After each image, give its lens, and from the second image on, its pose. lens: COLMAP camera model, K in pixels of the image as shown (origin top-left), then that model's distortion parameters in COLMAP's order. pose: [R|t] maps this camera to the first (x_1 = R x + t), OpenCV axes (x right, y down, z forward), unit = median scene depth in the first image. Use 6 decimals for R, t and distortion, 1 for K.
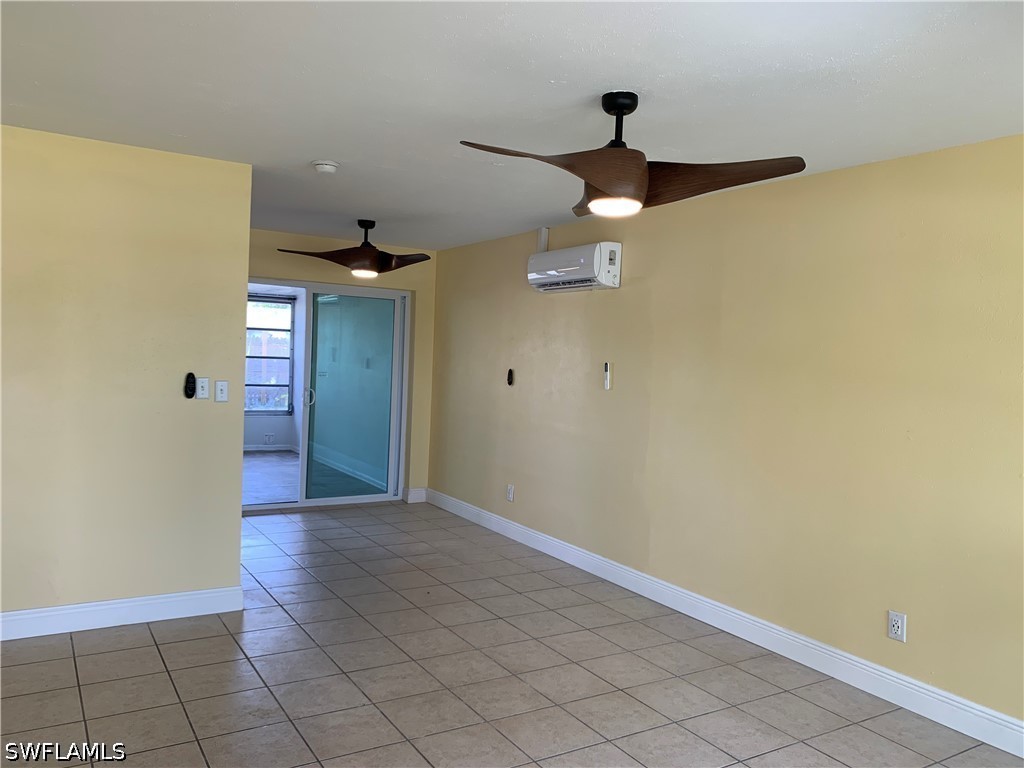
lens RADIAL K [[780.2, 0, 512.0], [0, 780.2, 384.0], [0, 0, 1]] dist [0.006924, 0.001375]
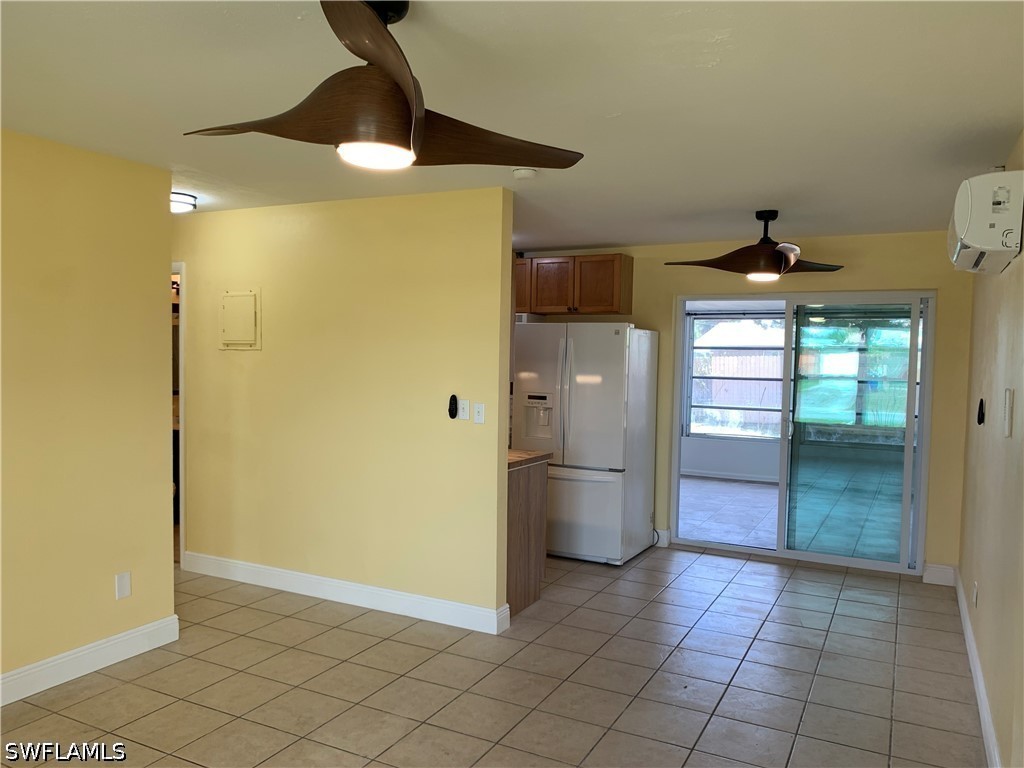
lens RADIAL K [[786.3, 0, 511.2], [0, 786.3, 395.0], [0, 0, 1]] dist [0.005587, 0.003091]
pose [[0.514444, 0.012869, -0.857427, 0.415214], [-0.031062, 0.999511, -0.003635, -0.009386], [0.856961, 0.028503, 0.514592, 0.400482]]
